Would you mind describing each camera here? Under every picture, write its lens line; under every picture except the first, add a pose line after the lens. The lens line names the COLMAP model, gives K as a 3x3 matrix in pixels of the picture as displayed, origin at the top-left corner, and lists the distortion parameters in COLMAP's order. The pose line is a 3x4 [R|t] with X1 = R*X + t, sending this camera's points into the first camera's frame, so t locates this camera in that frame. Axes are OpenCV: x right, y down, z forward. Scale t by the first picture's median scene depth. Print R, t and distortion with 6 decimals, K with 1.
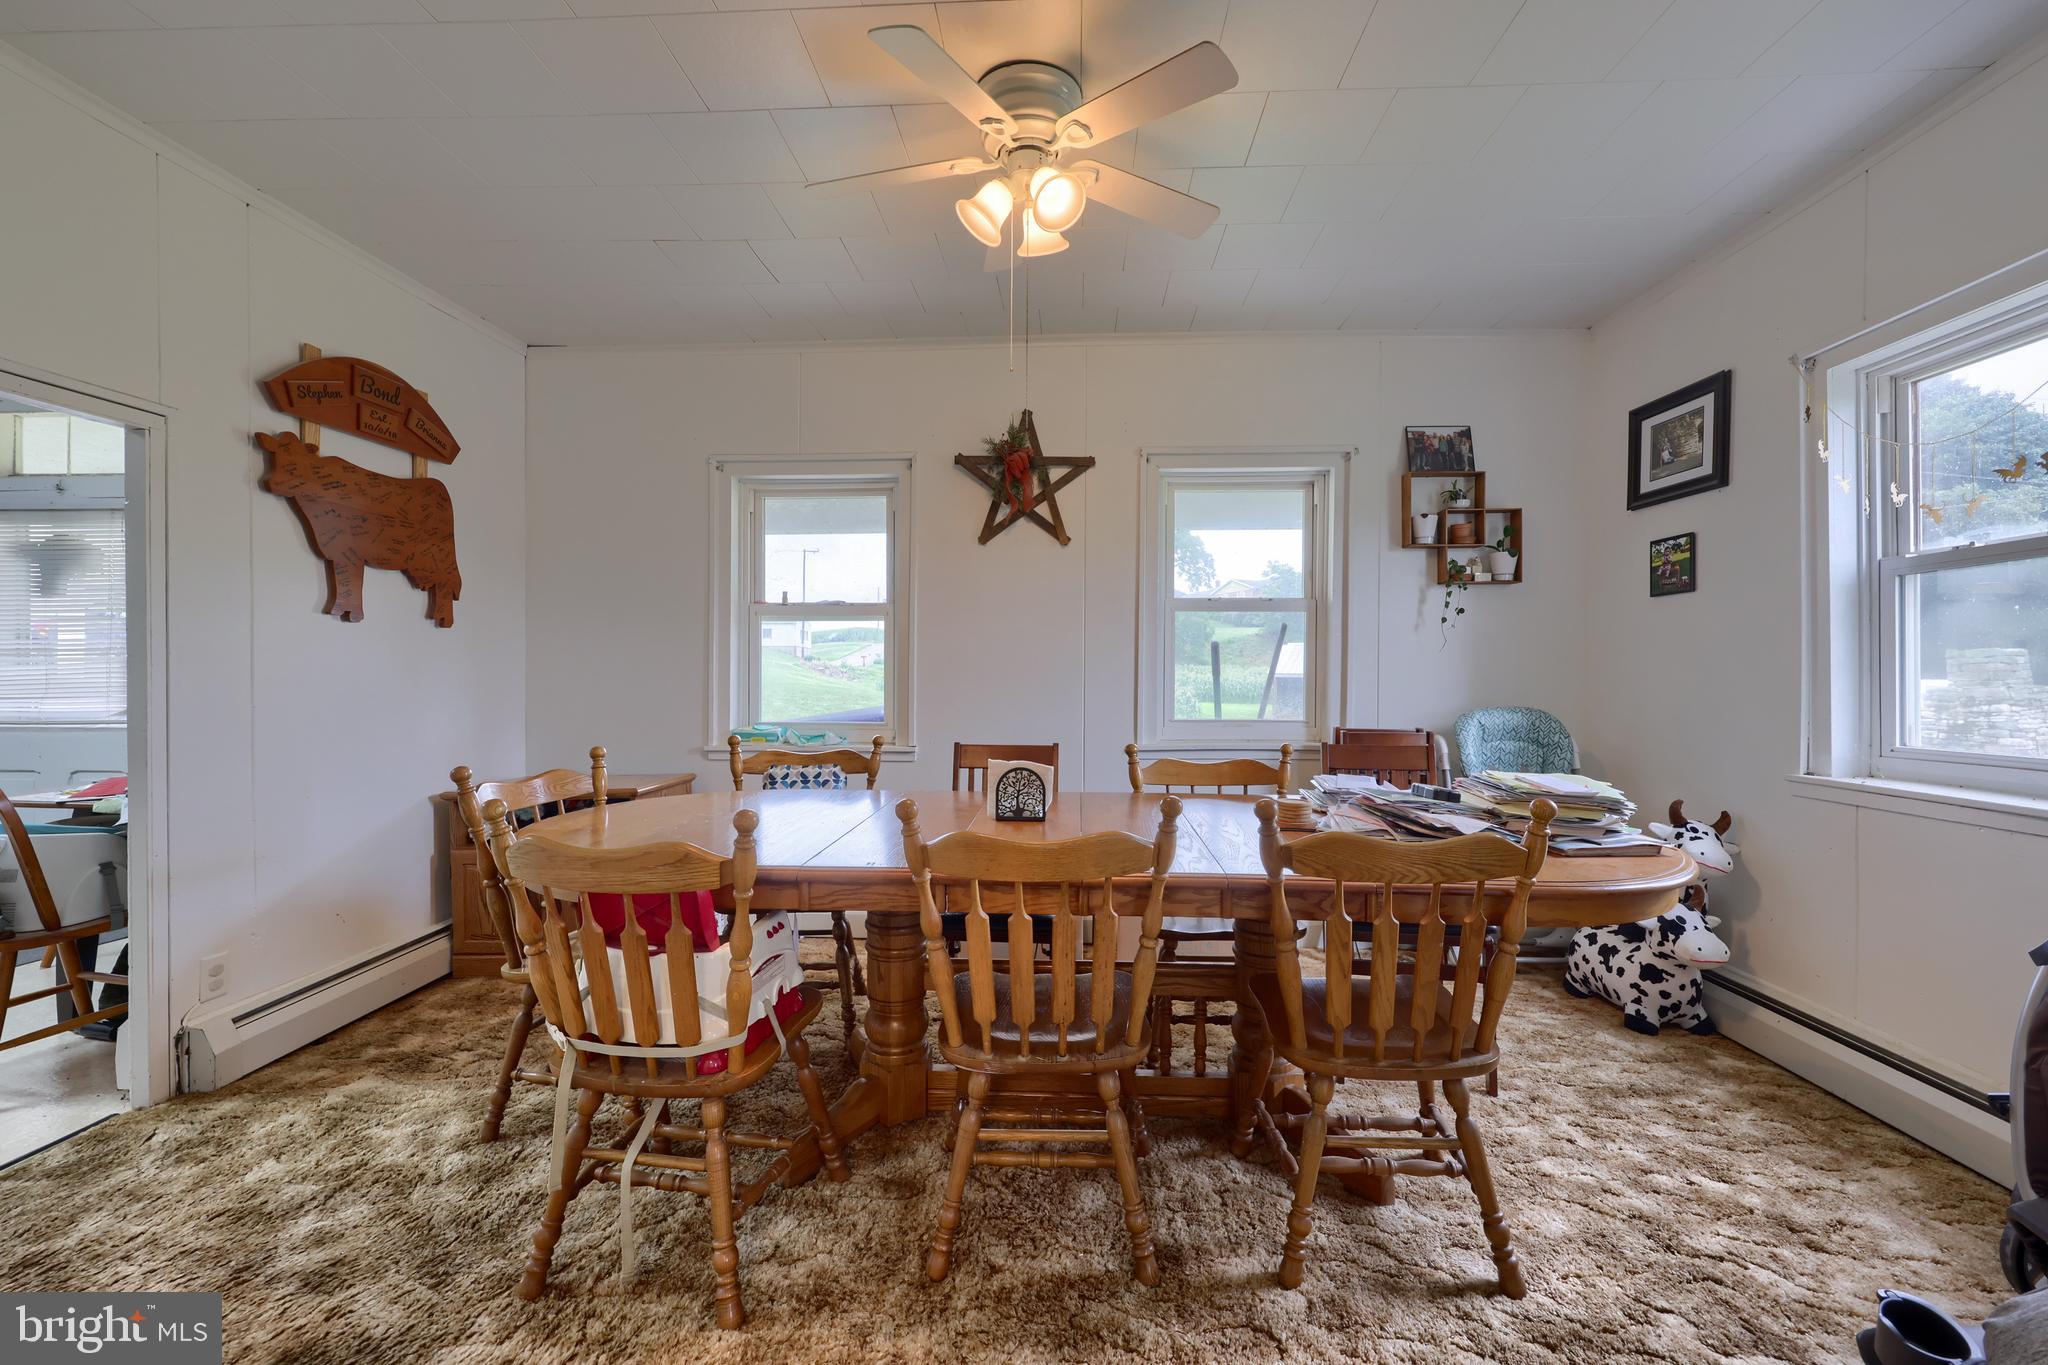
lens RADIAL K [[824.9, 0, 1035.2], [0, 824.9, 675.4], [0, 0, 1]] dist [-0.000686, 0.000352]
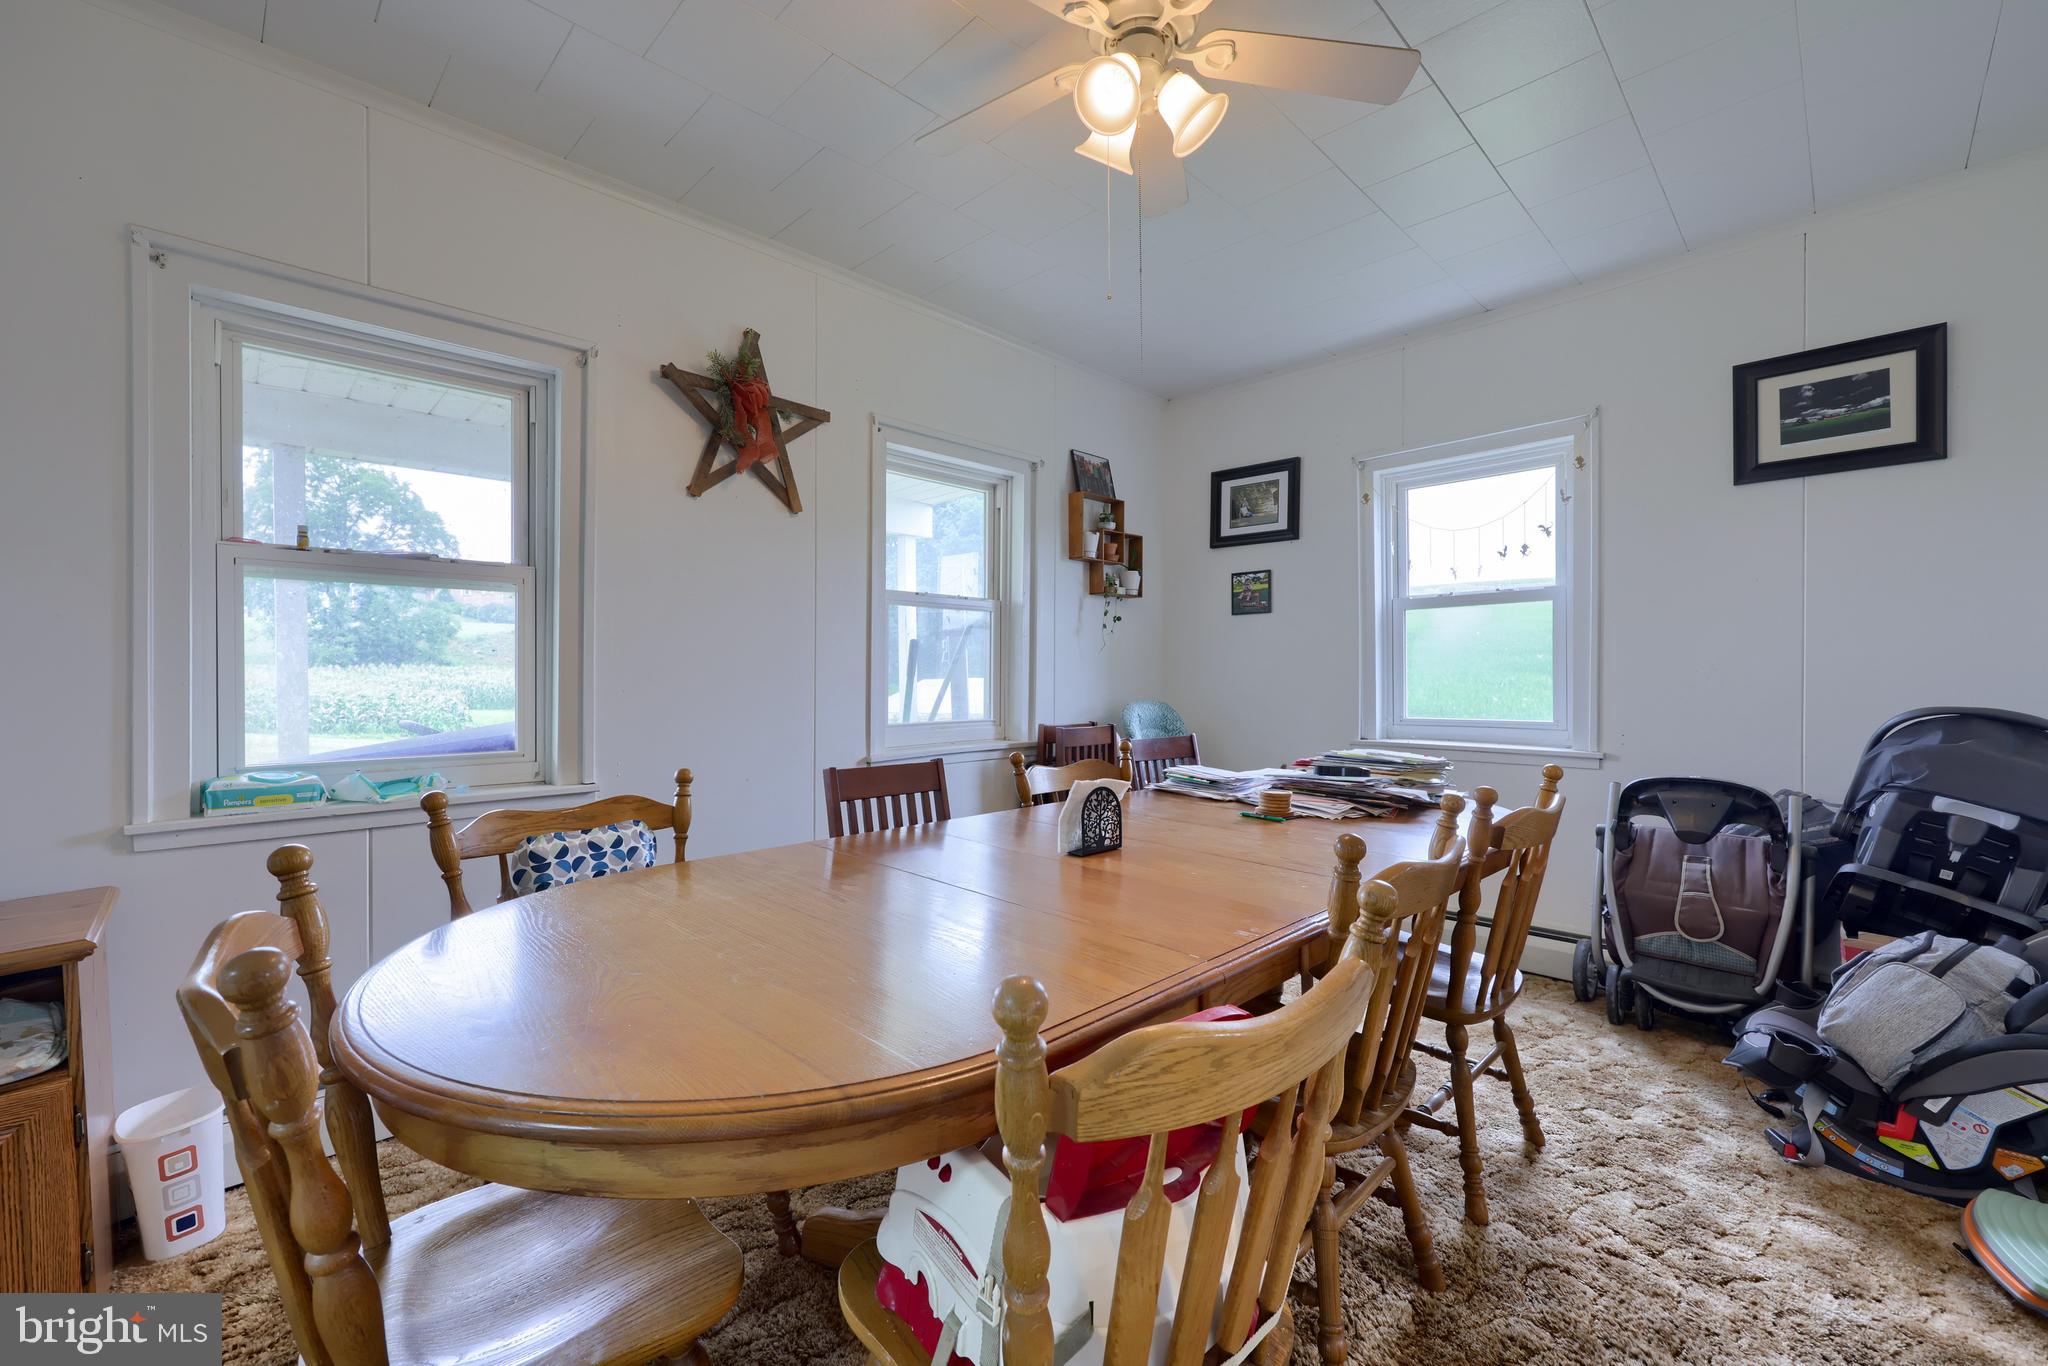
lens RADIAL K [[824.9, 0, 1022.3], [0, 824.9, 674.7], [0, 0, 1]] dist [-0.000686, 0.000352]
pose [[0.685738, -0.002674, 0.727844, -0.426261], [0.005566, 0.999983, -0.001570, 0.000806], [-0.727827, 0.005128, 0.685741, 0.315476]]
